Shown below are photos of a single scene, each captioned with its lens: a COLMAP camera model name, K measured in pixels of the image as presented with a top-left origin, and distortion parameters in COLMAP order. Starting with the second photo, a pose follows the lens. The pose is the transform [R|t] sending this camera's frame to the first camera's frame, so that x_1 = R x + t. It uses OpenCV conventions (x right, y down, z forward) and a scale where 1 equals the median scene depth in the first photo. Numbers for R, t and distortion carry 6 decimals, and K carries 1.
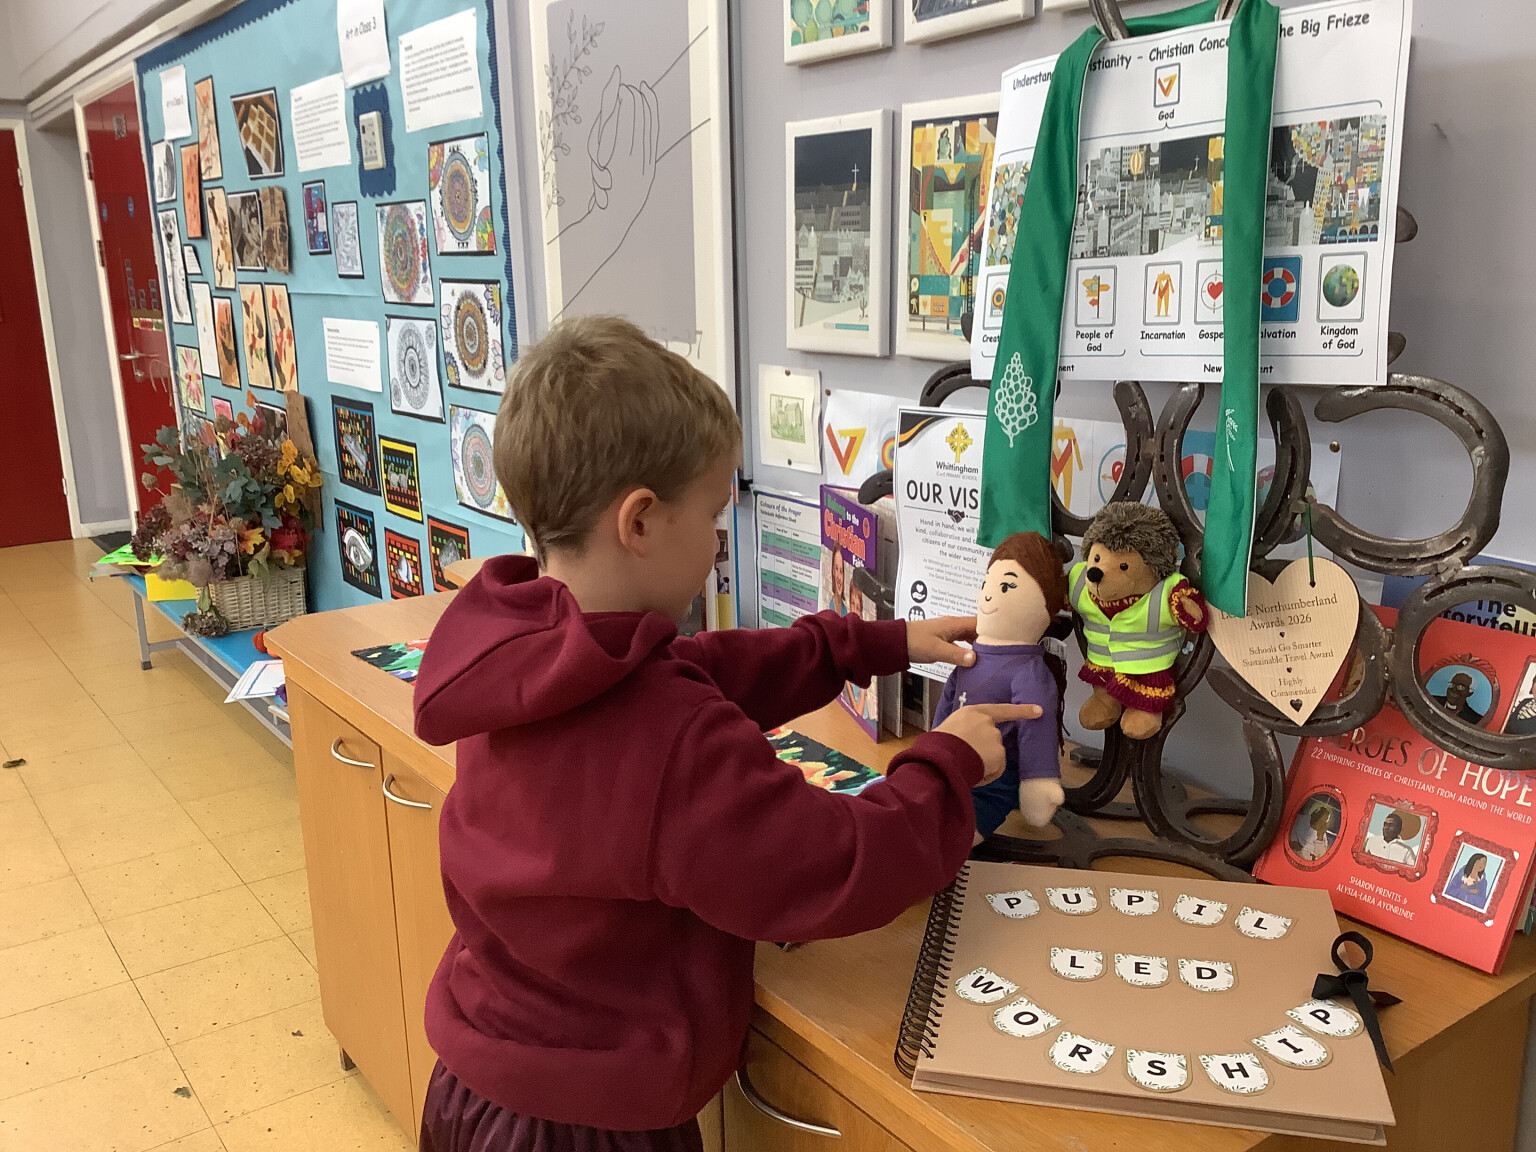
lens RADIAL K [[1370.3, 0, 770.9], [0, 1370.3, 587.7], [0, 0, 1]] dist [0.152508, -0.314897]
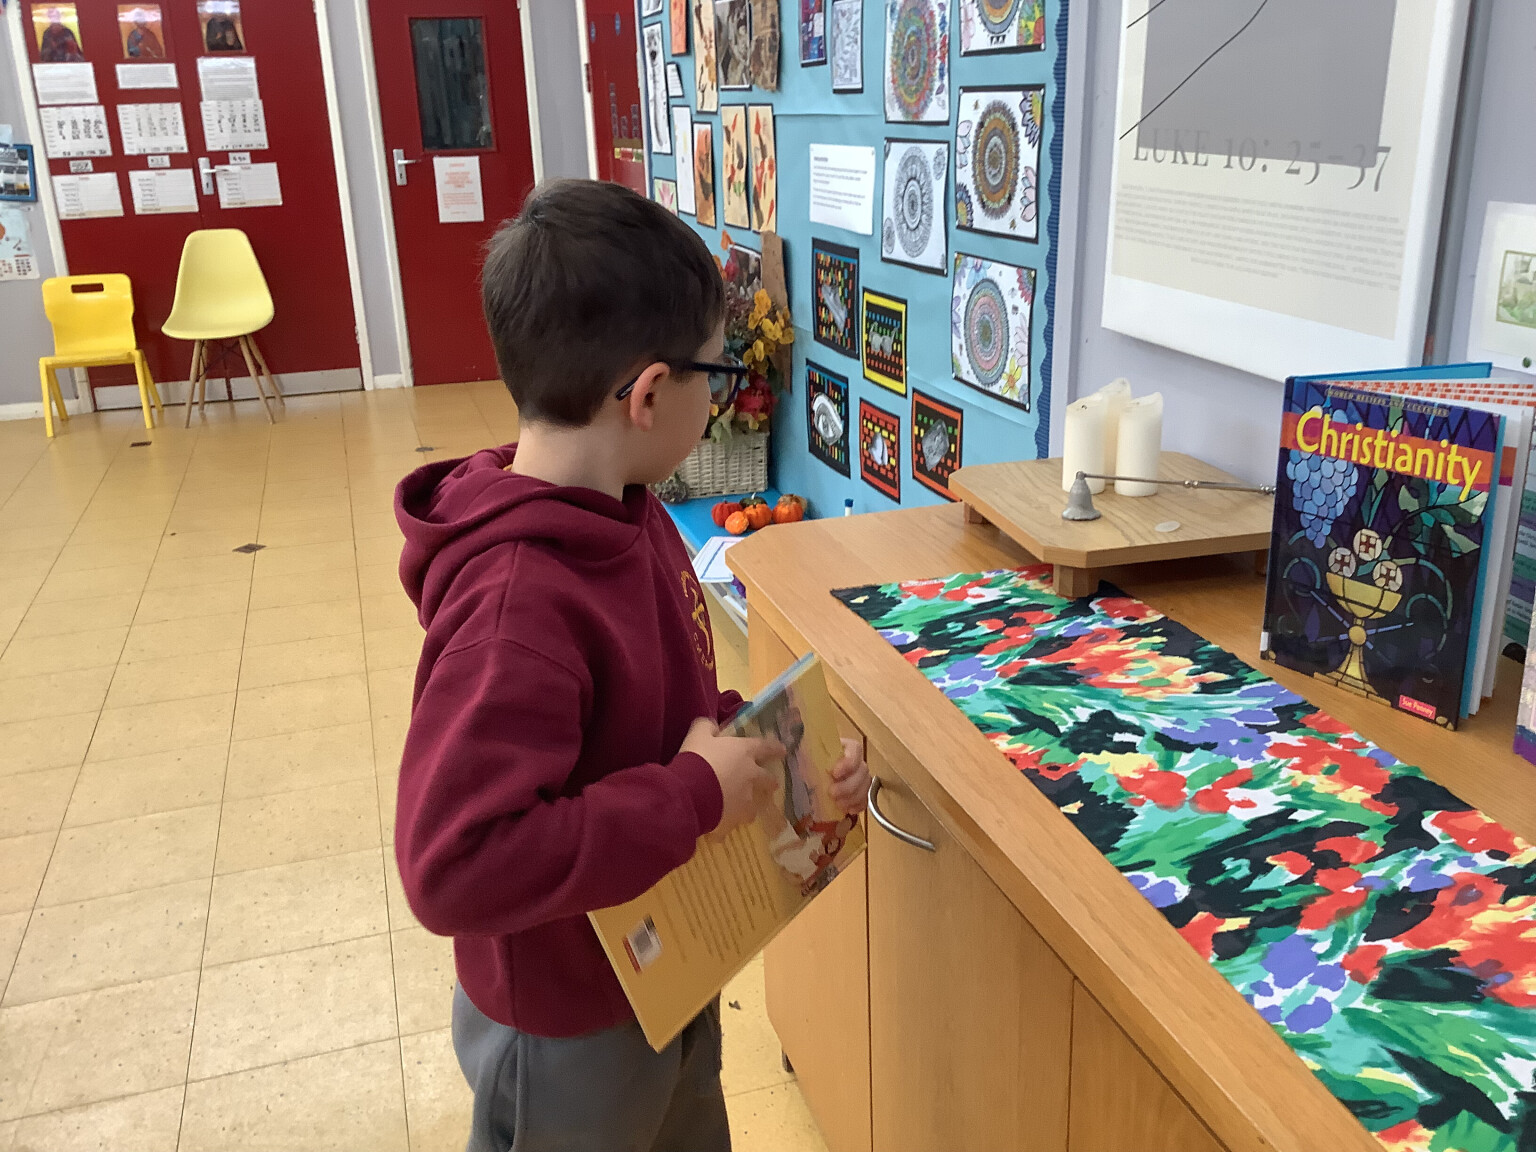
lens RADIAL K [[1370.3, 0, 770.9], [0, 1370.3, 587.7], [0, 0, 1]] dist [0.152508, -0.314897]
pose [[0.948785, 0.098996, -0.300010, -0.110195], [-0.065505, 0.990643, 0.119730, -0.043032], [0.309056, -0.093946, 0.946392, 0.283871]]
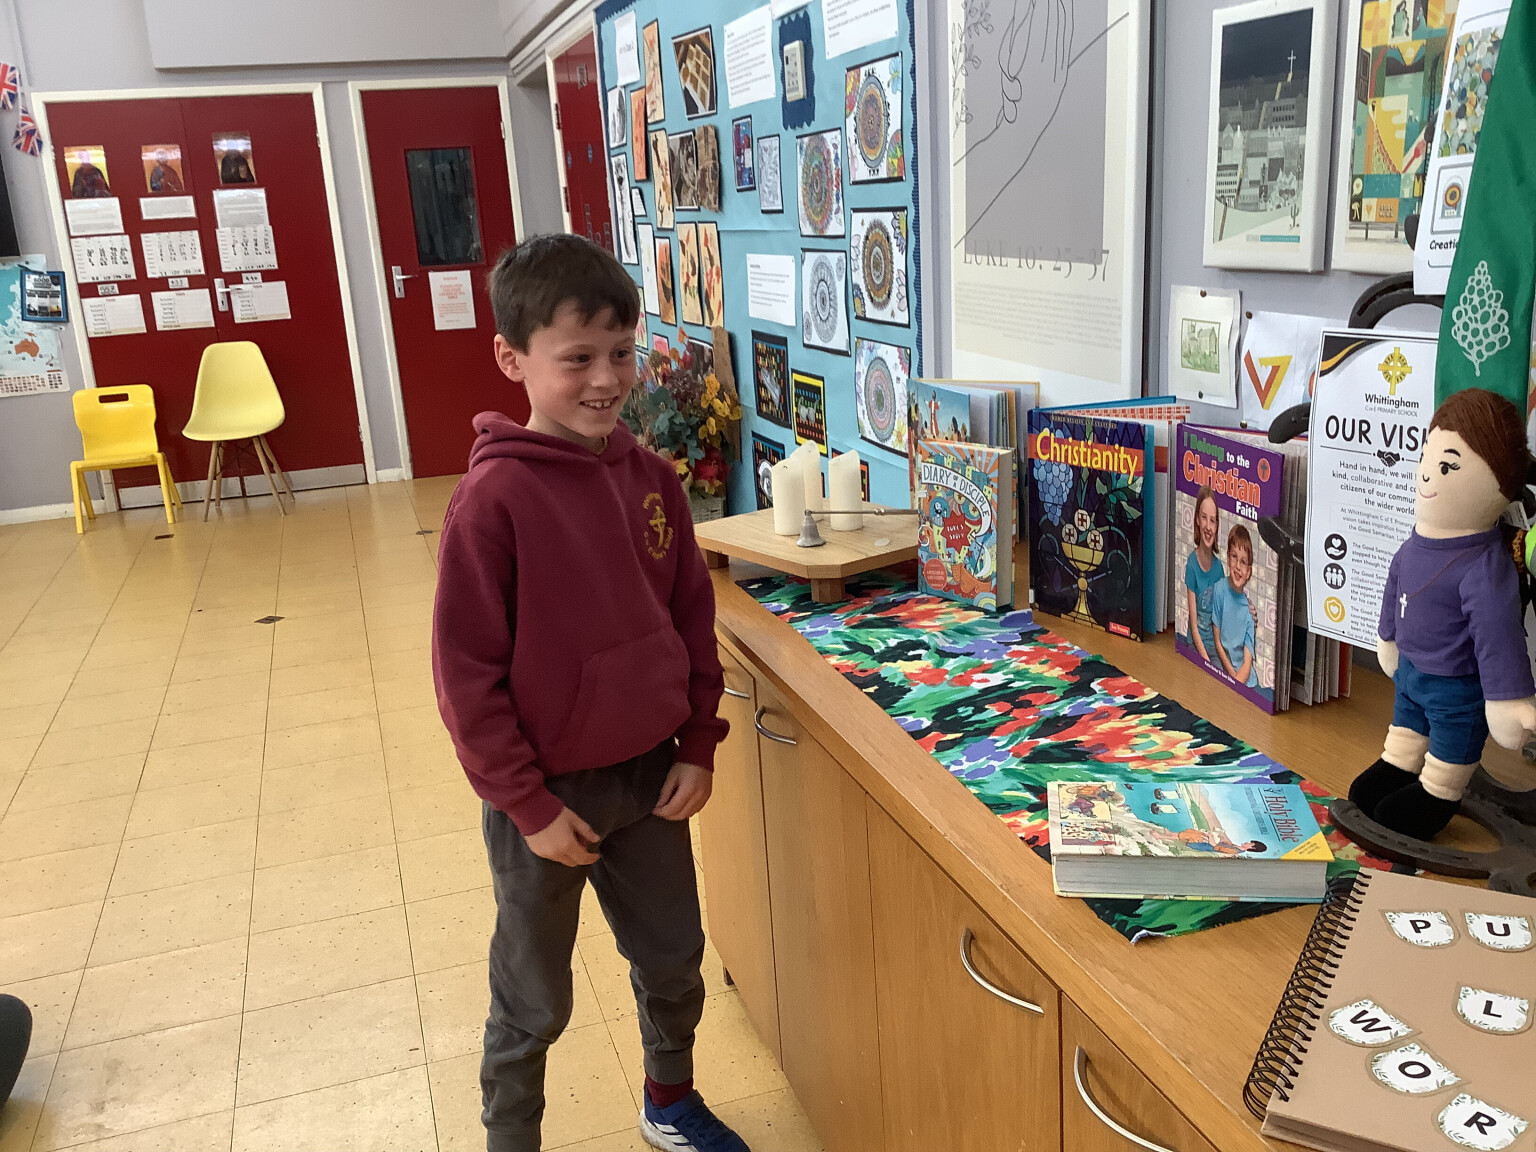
lens RADIAL K [[1374.1, 0, 768.4], [0, 1374.1, 582.4], [0, 0, 1]] dist [0.132242, -0.259009]
pose [[0.951208, 0.048060, -0.304785, 0.027415], [-0.035113, 0.998239, 0.047822, -0.002958], [0.306546, -0.034786, 0.951220, 0.049026]]
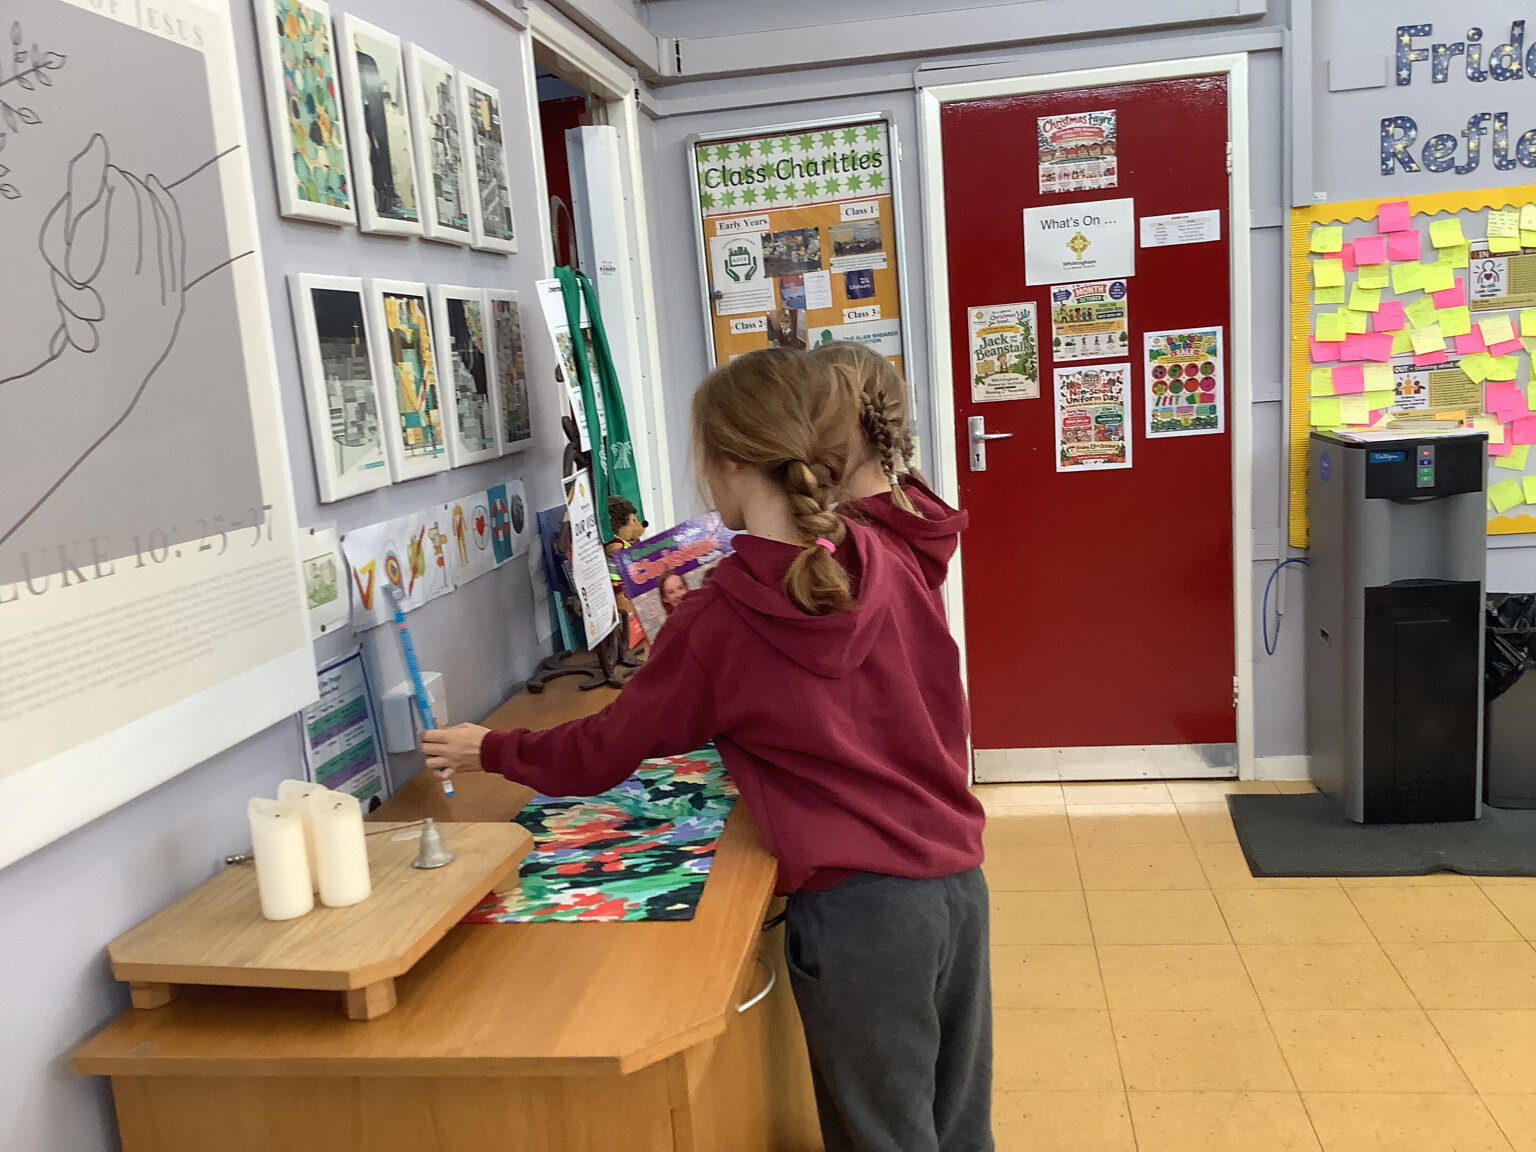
lens RADIAL K [[1370.3, 0, 770.9], [0, 1370.3, 587.7], [0, 0, 1]] dist [0.152508, -0.314897]
pose [[-0.719721, -0.045097, 0.692797, -0.825238], [0.254048, 0.911572, 0.323259, -0.333279], [-0.646112, 0.408660, -0.644621, 1.371297]]
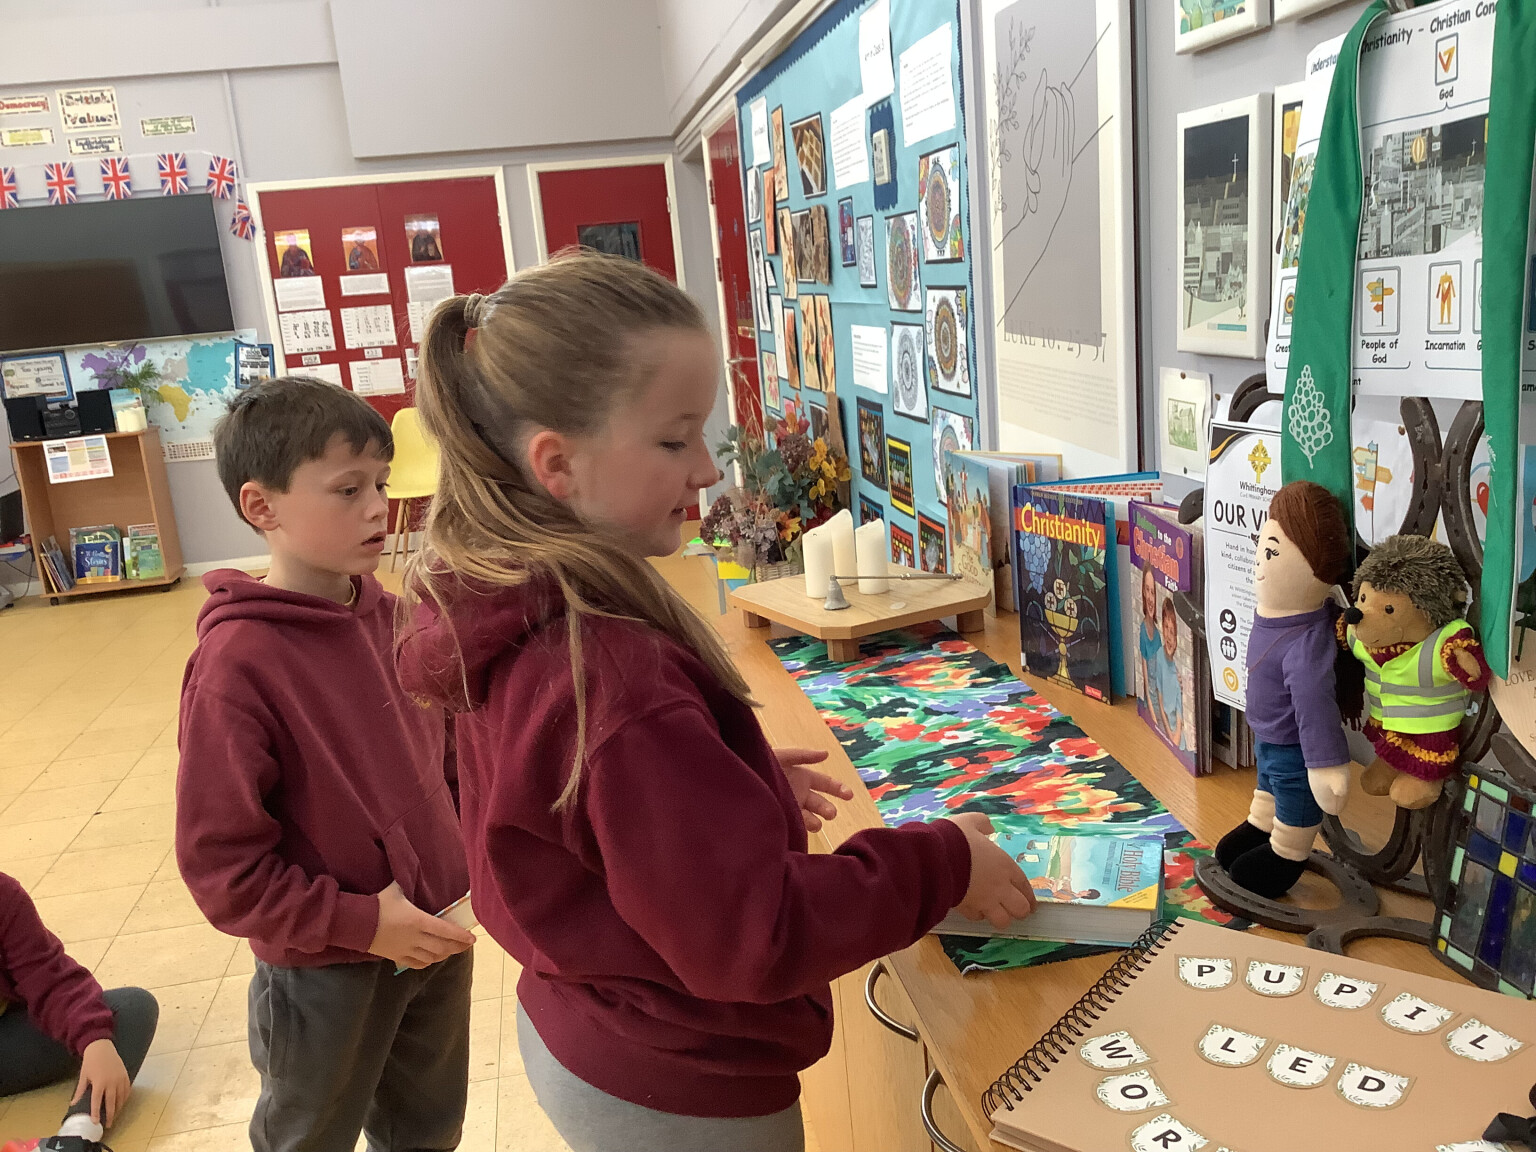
lens RADIAL K [[1374.1, 0, 768.4], [0, 1374.1, 582.4], [0, 0, 1]] dist [0.132242, -0.259009]
pose [[0.897271, 0.044616, -0.439221, 0.175851], [-0.040927, 0.999002, 0.017868, -0.019826], [0.439580, 0.001944, 0.898201, 0.021412]]
